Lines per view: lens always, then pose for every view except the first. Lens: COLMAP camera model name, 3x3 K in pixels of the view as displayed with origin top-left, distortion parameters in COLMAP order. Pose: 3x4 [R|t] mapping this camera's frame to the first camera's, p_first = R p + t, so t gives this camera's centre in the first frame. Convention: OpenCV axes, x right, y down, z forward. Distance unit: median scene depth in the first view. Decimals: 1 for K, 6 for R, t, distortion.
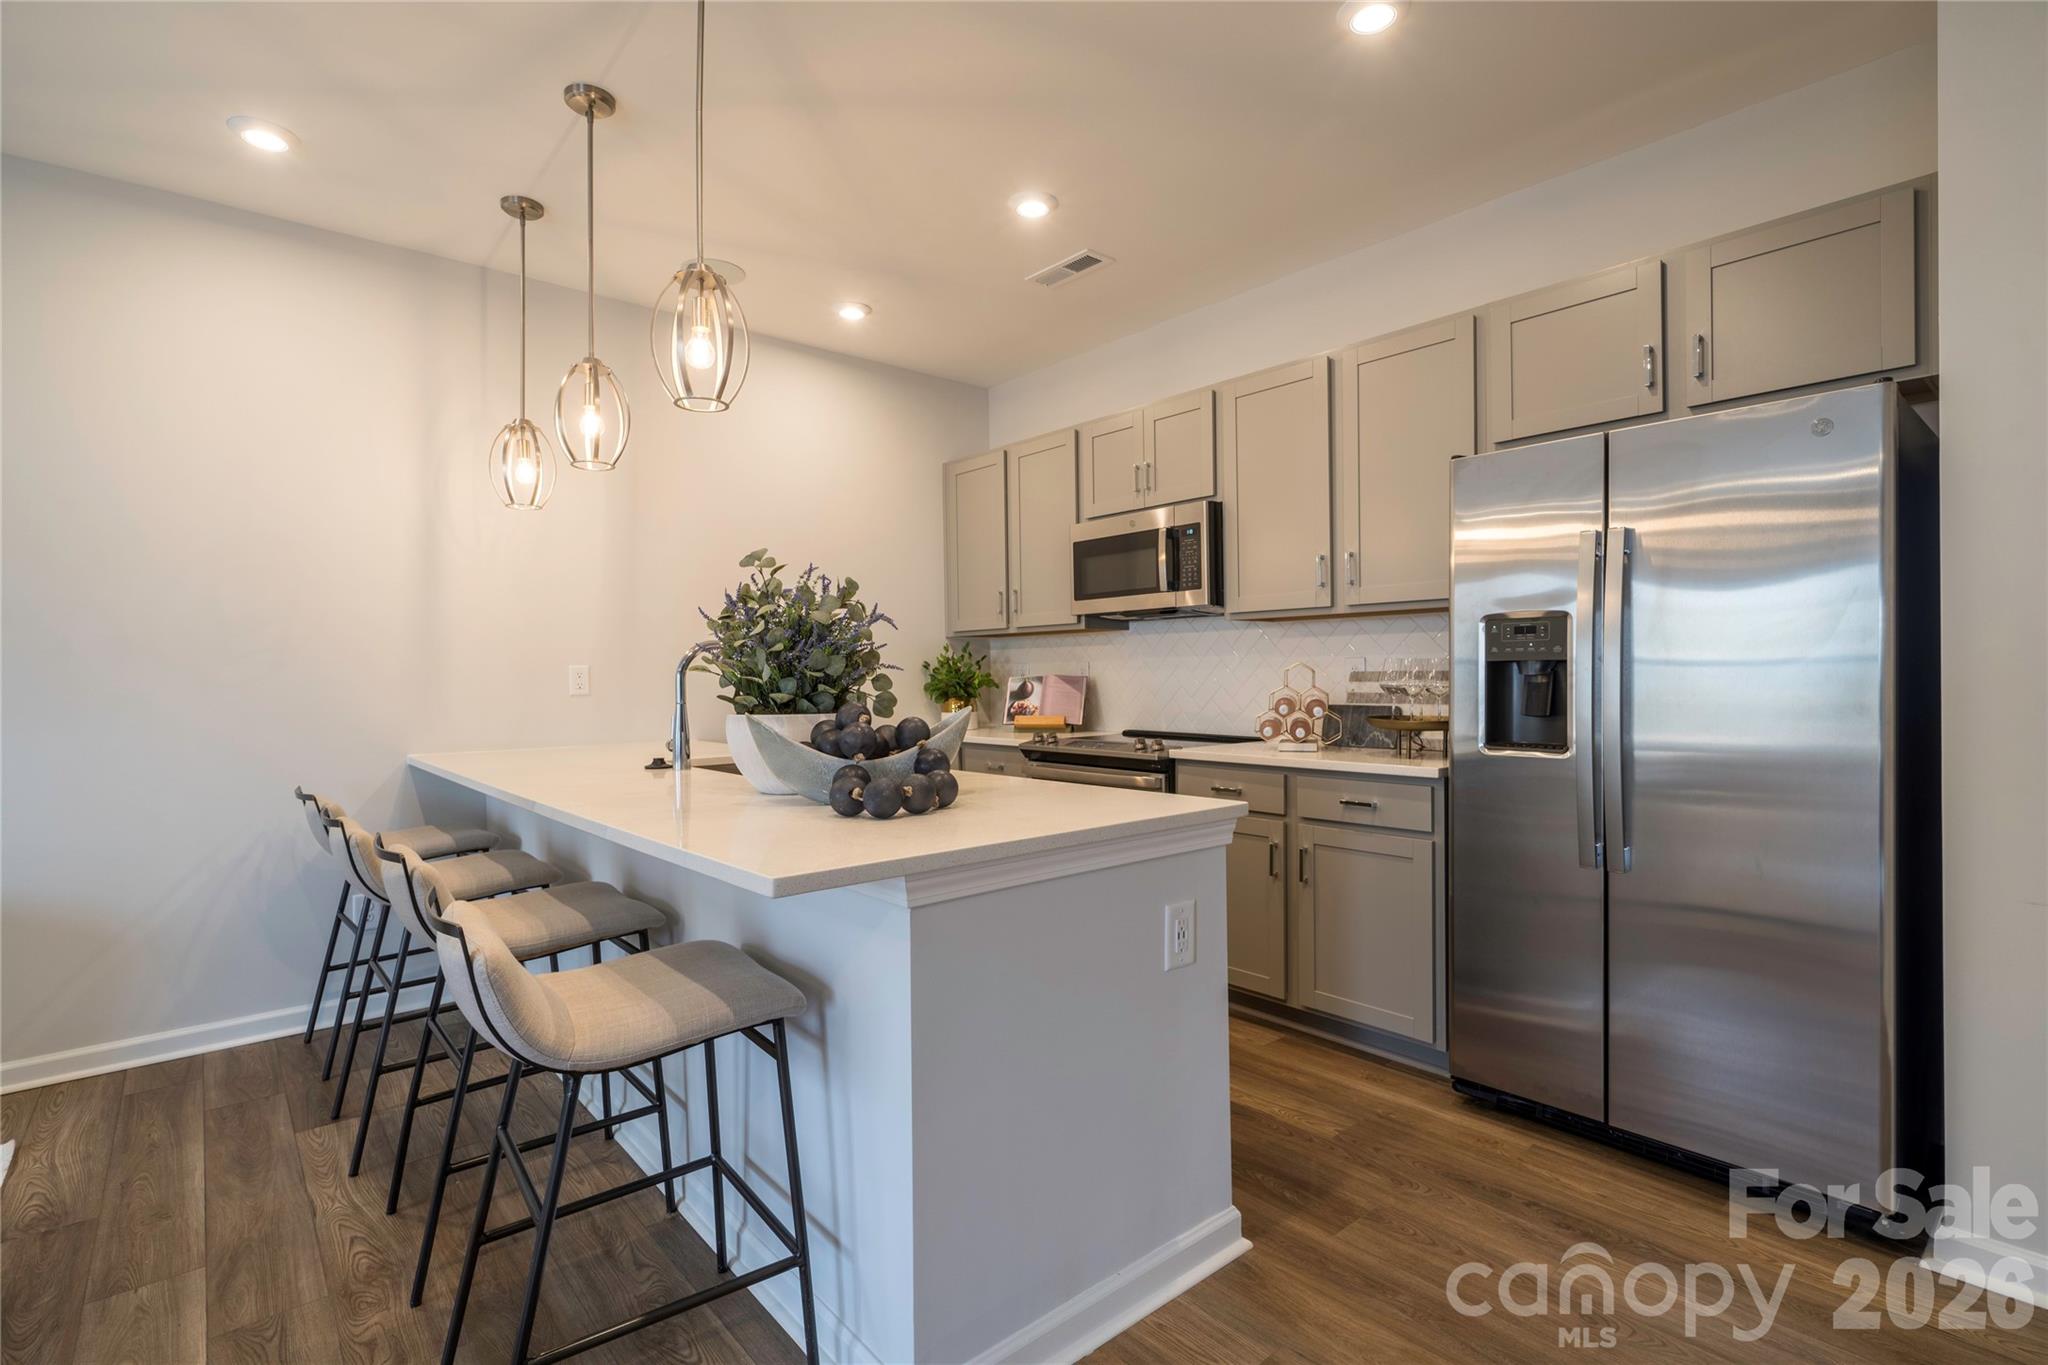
lens RADIAL K [[952.2, 0, 1024.0], [0, 952.2, 682.5], [0, 0, 1]] dist [0.000186, -0.000262]
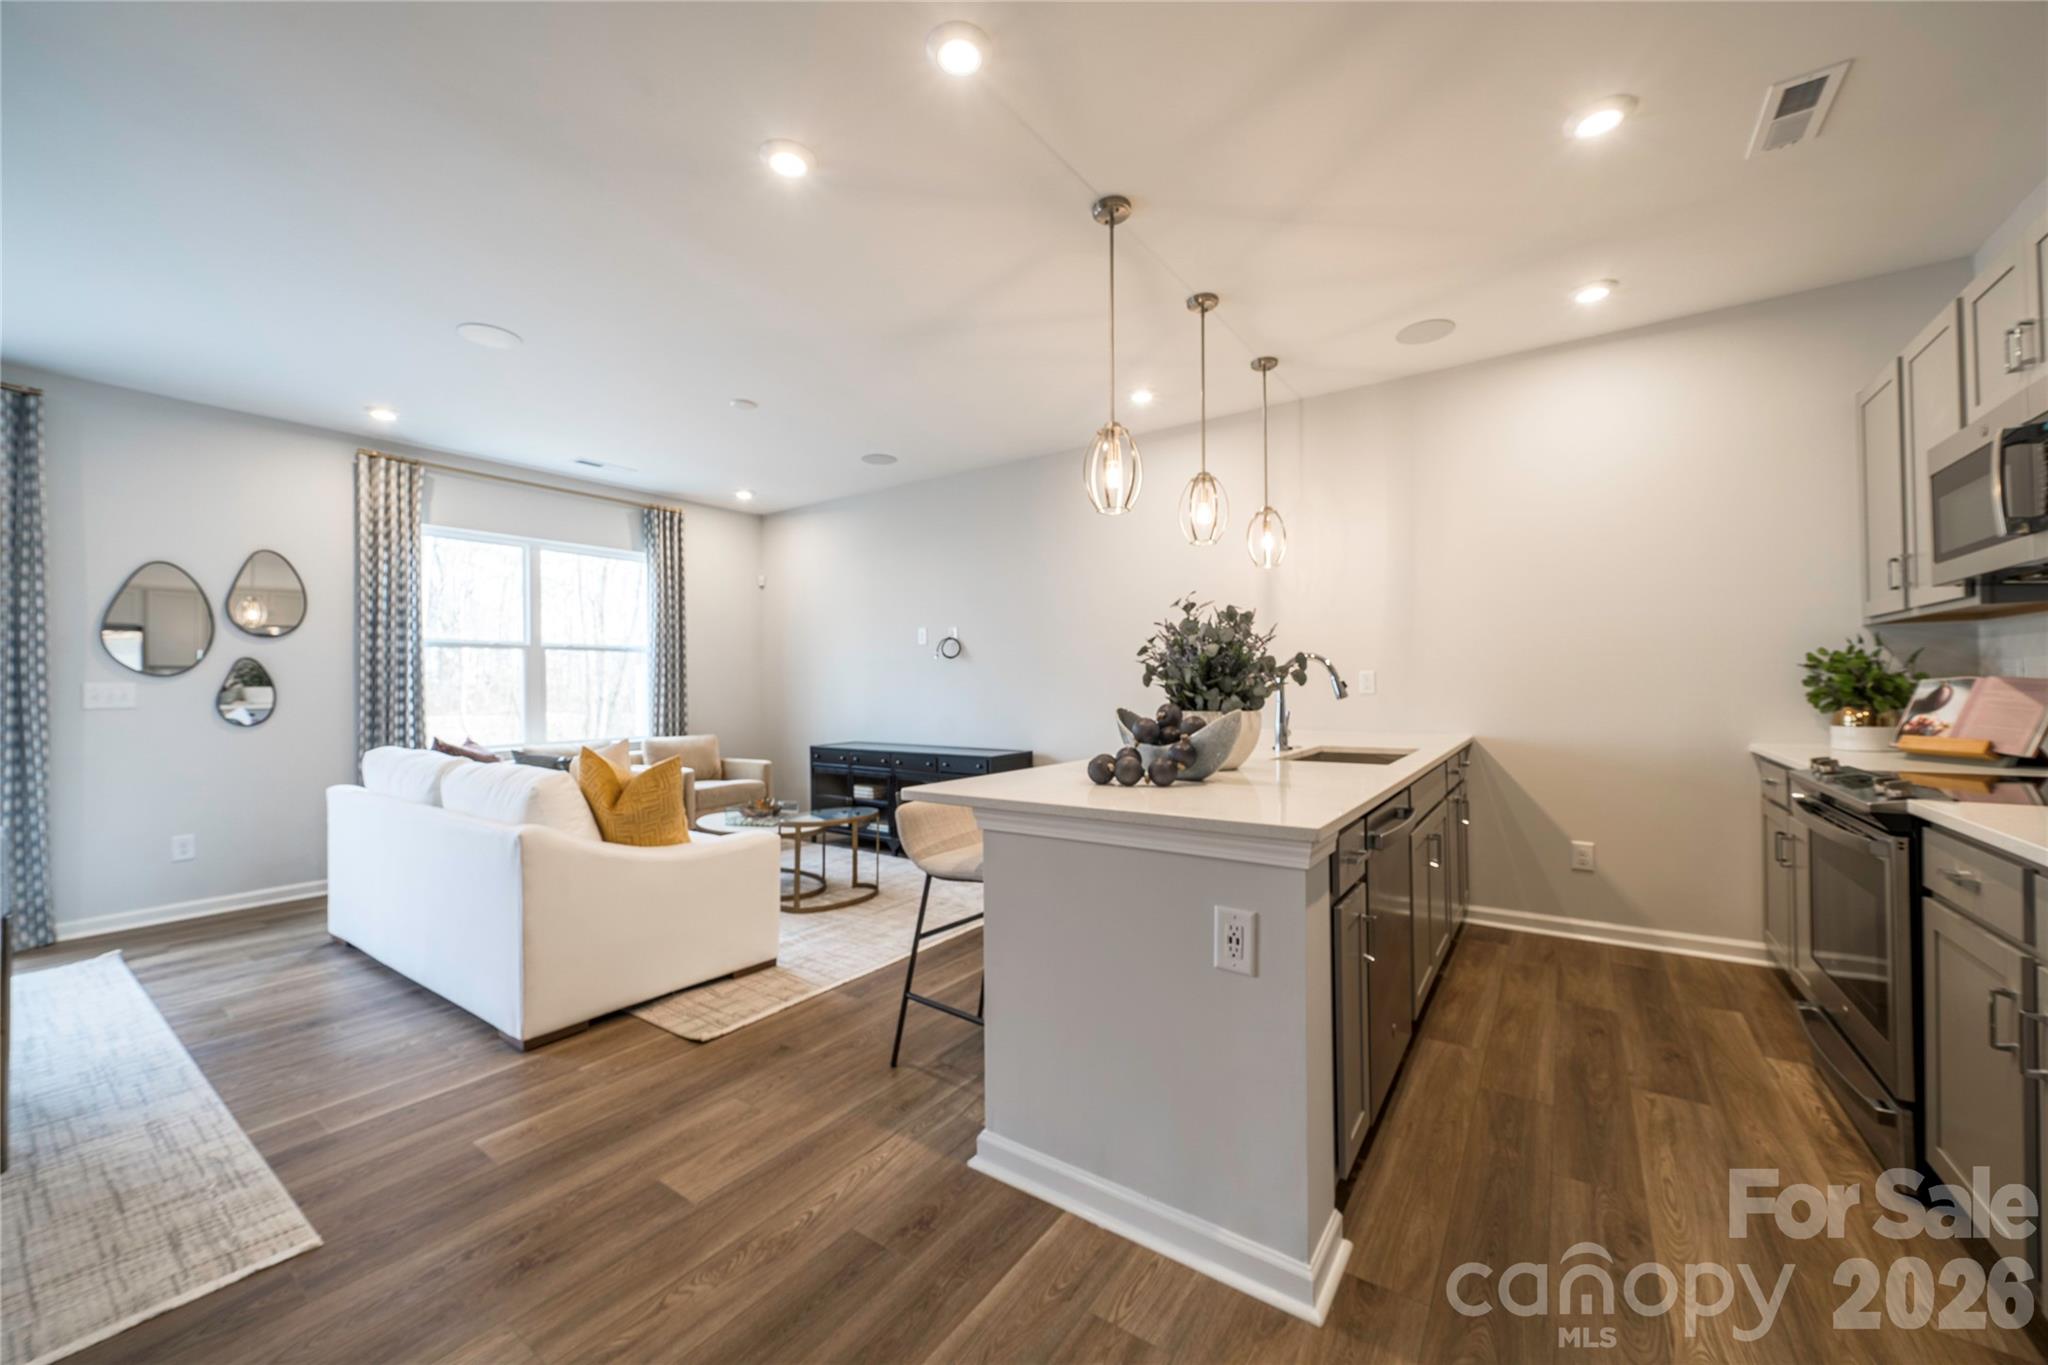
lens RADIAL K [[772.3, 0, 1024.8], [0, 772.3, 675.5], [0, 0, 1]] dist [-0.001801, -0.000251]
pose [[0.241813, -0.004014, -0.970315, 0.524258], [-0.000608, 0.999991, -0.004288, -0.008309], [0.970323, 0.001627, 0.241808, 0.334116]]
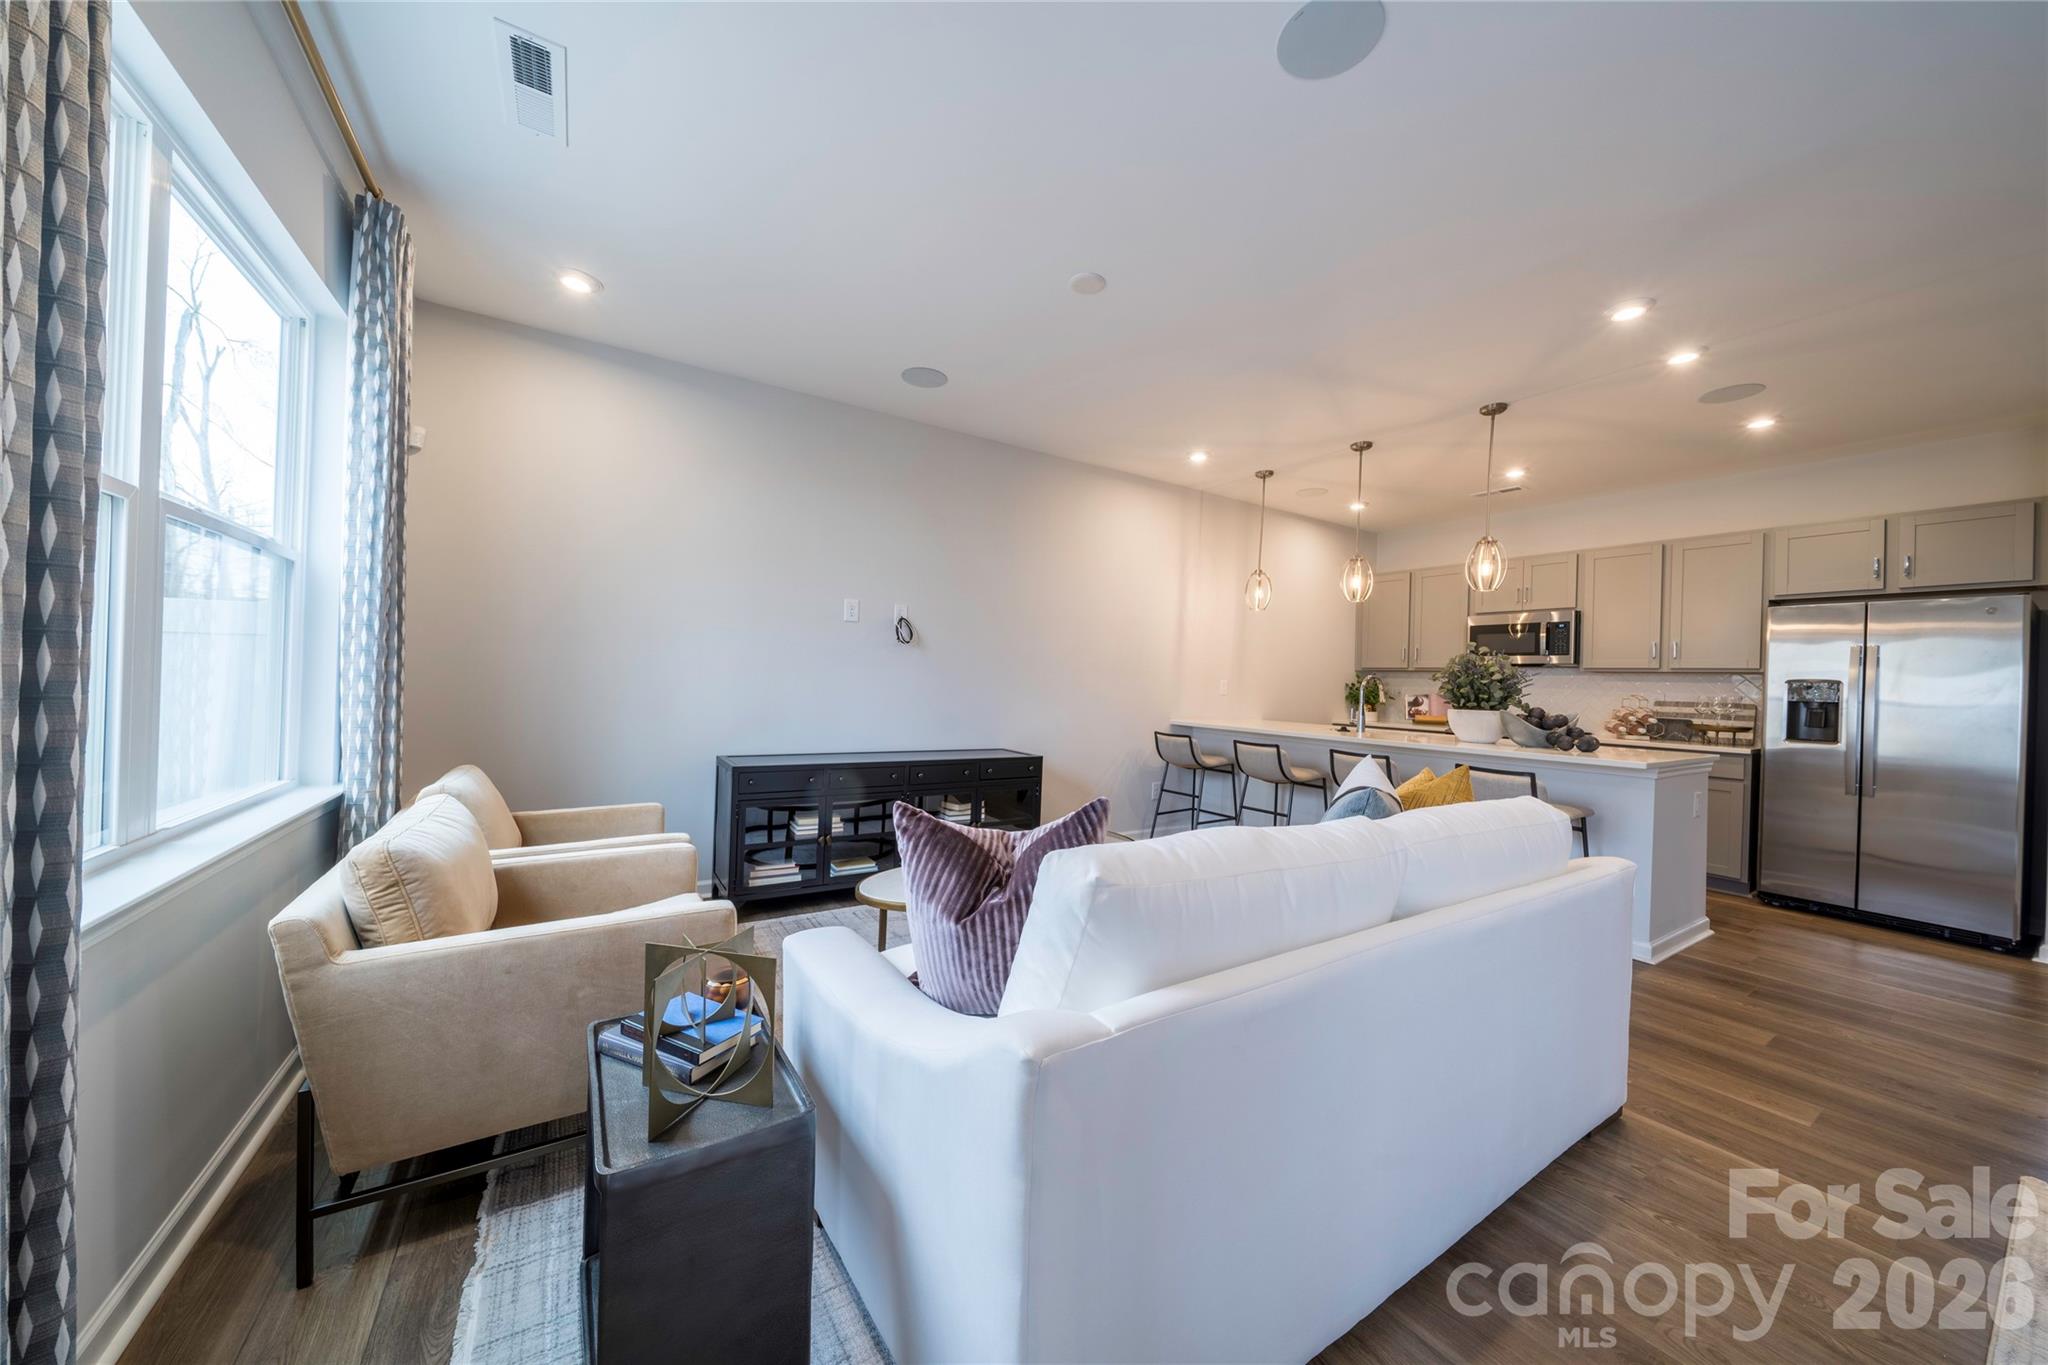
lens RADIAL K [[697.4, 0, 1024.0], [0, 697.4, 682.5], [0, 0, 1]] dist [-0.007113, 0.000046]
pose [[0.988451, 0.041156, -0.145846, -0.786148], [-0.042235, 0.999098, -0.004311, 0.012921], [0.145537, 0.010421, 0.989298, -0.638757]]
